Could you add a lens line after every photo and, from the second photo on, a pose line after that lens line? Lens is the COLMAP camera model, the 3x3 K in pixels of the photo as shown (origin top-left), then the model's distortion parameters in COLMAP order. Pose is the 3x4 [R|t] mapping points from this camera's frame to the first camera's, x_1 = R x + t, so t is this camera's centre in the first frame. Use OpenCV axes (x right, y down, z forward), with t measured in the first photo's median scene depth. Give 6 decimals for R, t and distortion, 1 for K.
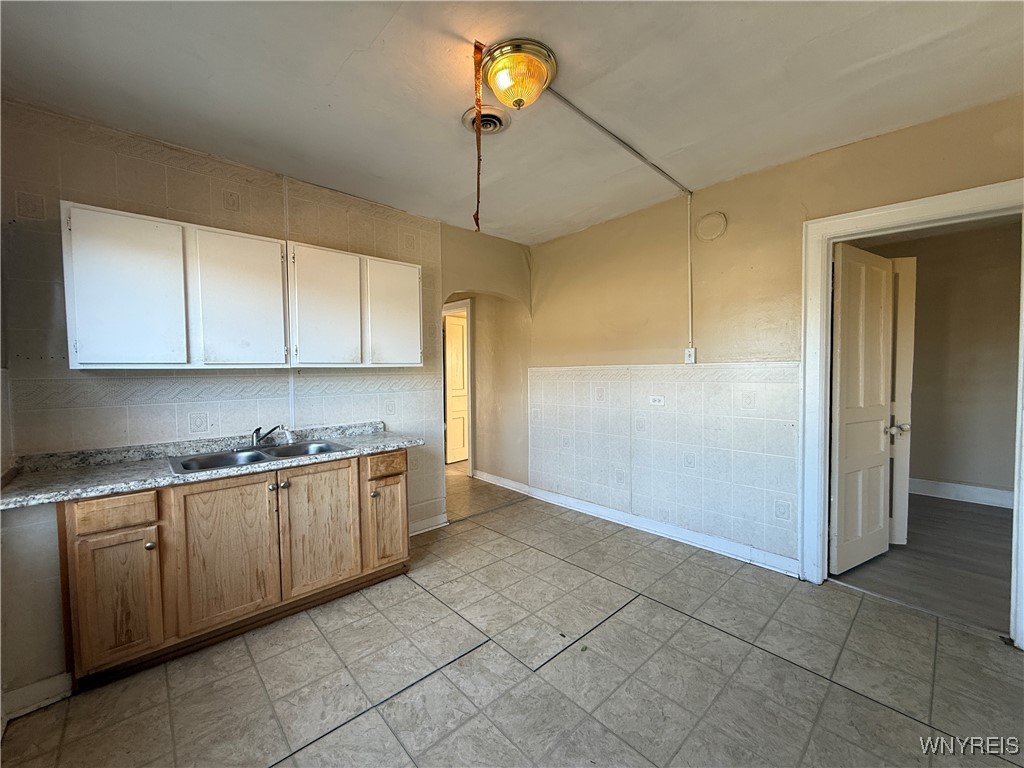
lens RADIAL K [[409.0, 0, 508.5], [0, 409.0, 384.0], [0, 0, 1]] dist [-0.002178, 0.001535]
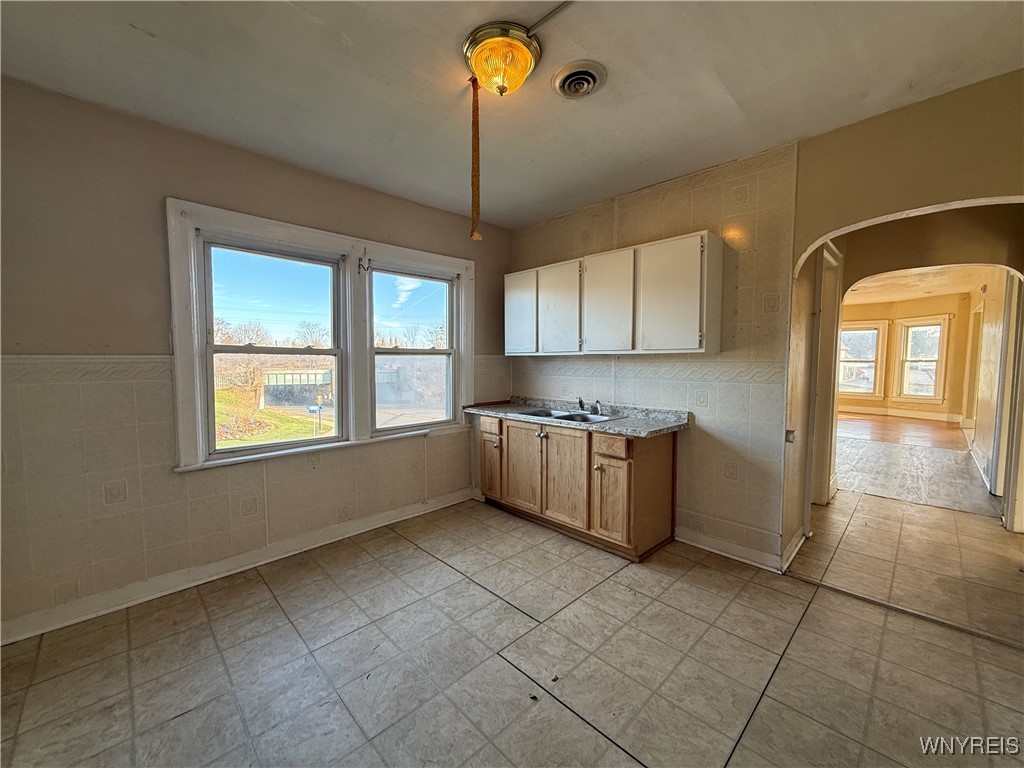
lens RADIAL K [[409.0, 0, 511.2], [0, 409.0, 383.8], [0, 0, 1]] dist [-0.002178, 0.001535]
pose [[0.030898, 0.071738, -0.996945, 0.847107], [-0.034328, 0.996909, 0.070672, -0.033900], [0.998933, 0.032040, 0.033265, 0.801785]]
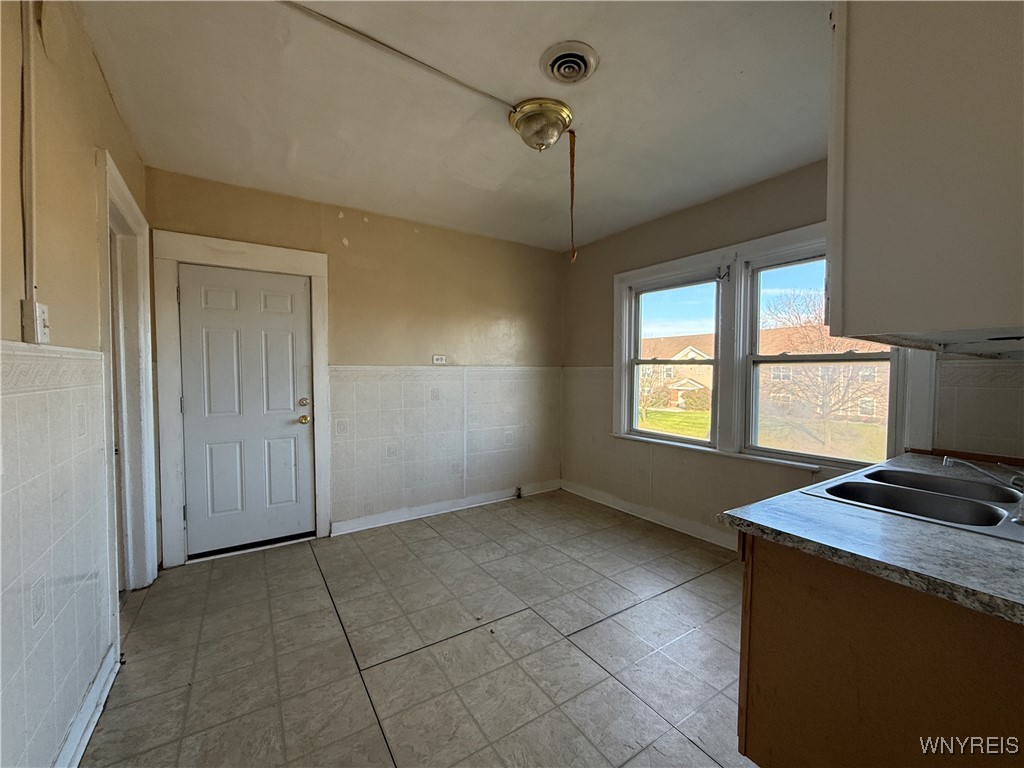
lens RADIAL K [[409.0, 0, 507.2], [0, 409.0, 382.3], [0, 0, 1]] dist [-0.002178, 0.001535]
pose [[-0.985821, 0.003029, 0.167773, -0.066016], [0.013078, 0.998183, 0.058821, -0.044440], [-0.167290, 0.060181, -0.984069, 1.796308]]
